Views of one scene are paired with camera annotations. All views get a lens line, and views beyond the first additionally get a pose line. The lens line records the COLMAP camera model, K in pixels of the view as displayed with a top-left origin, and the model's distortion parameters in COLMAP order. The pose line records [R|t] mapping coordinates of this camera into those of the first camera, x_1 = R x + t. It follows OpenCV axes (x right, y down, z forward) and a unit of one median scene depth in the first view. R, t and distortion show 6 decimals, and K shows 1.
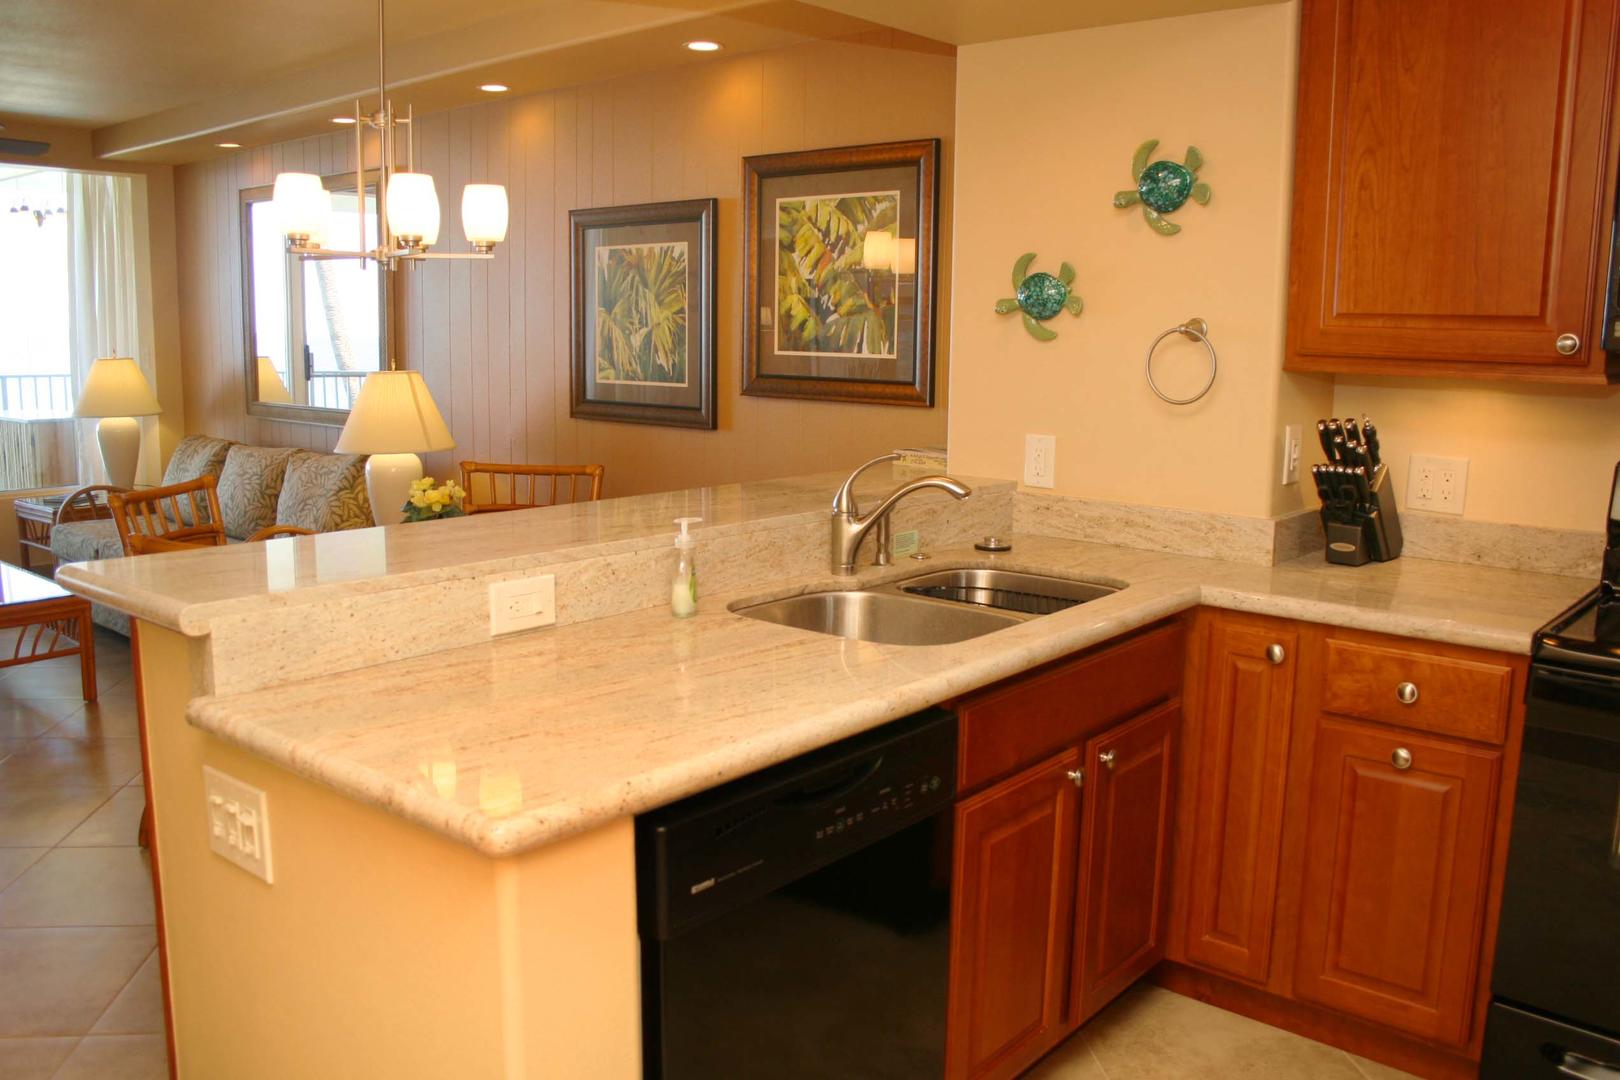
lens RADIAL K [[1340.7, 0, 810.0], [0, 1340.7, 540.0], [0, 0, 1]] dist [-0.151261, 0.128985]
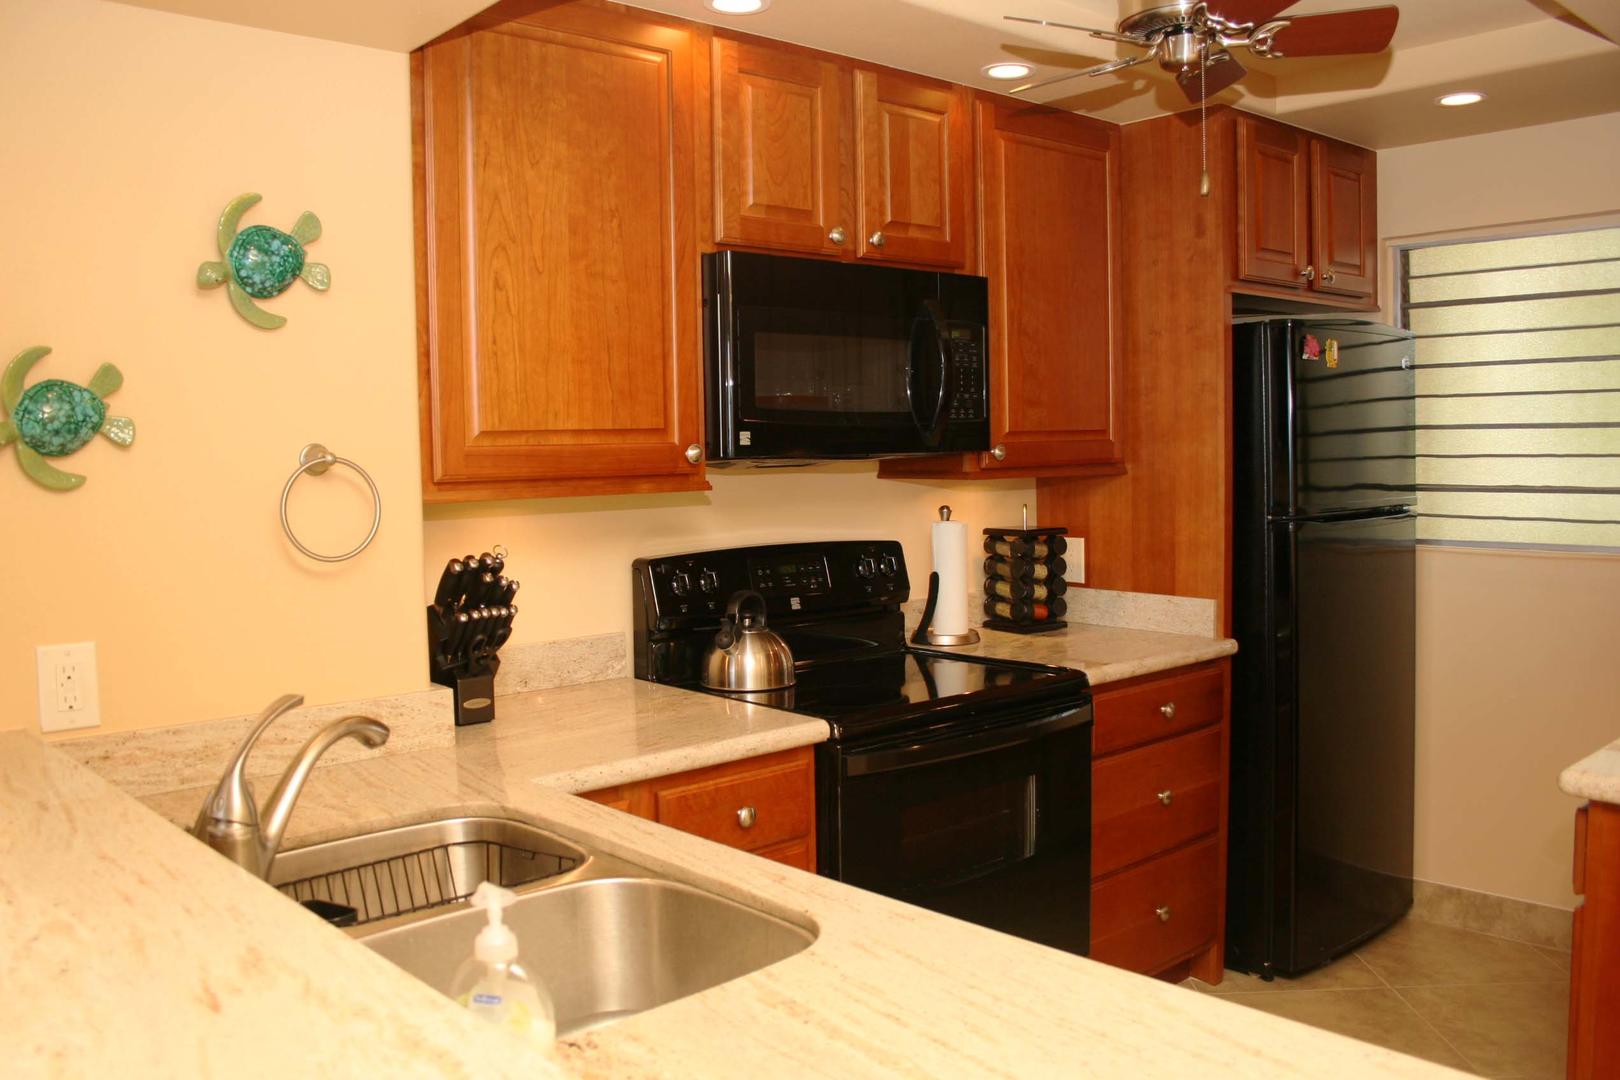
lens RADIAL K [[1340.7, 0, 810.0], [0, 1340.7, 540.0], [0, 0, 1]] dist [-0.151261, 0.128985]
pose [[0.124285, -0.086634, 0.988457, -0.289166], [0.178349, 0.981907, 0.063635, -0.081018], [-0.976086, 0.168382, 0.137487, 0.459163]]
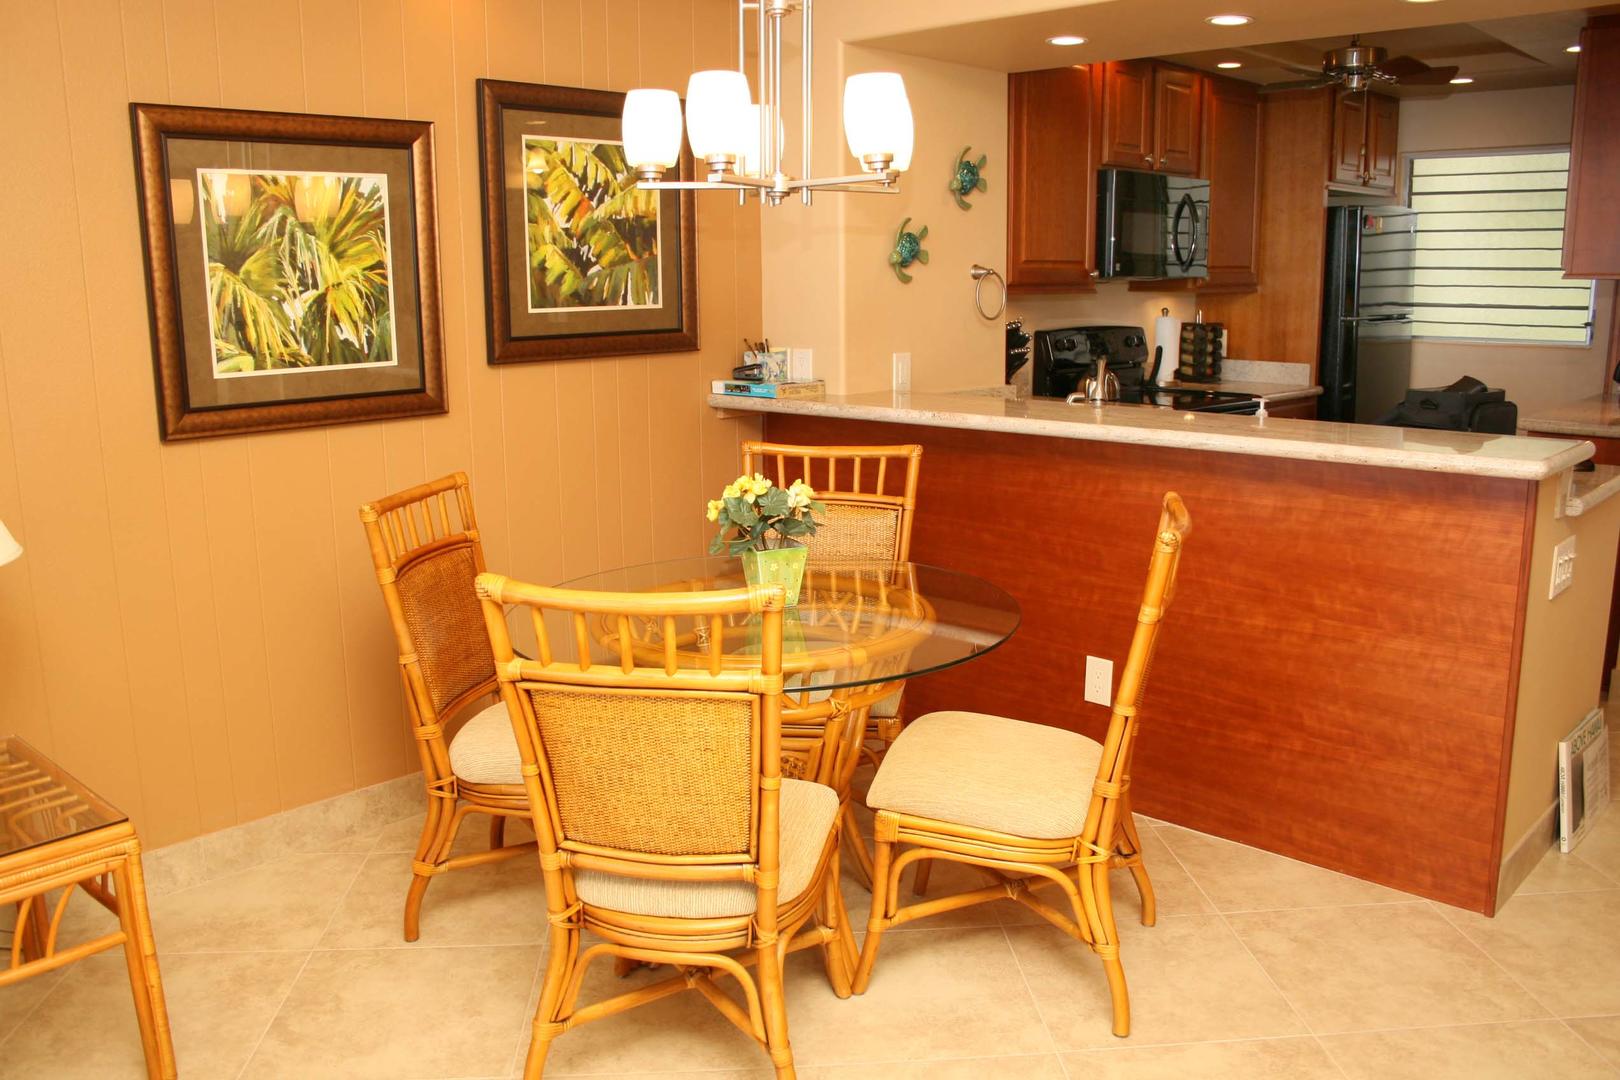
lens RADIAL K [[1340.7, 0, 810.0], [0, 1340.7, 540.0], [0, 0, 1]] dist [-0.151261, 0.128985]
pose [[0.037806, -0.207905, 0.977418, -0.945605], [0.169114, 0.965340, 0.198794, -0.143295], [-0.984871, 0.157780, 0.071655, 0.815234]]
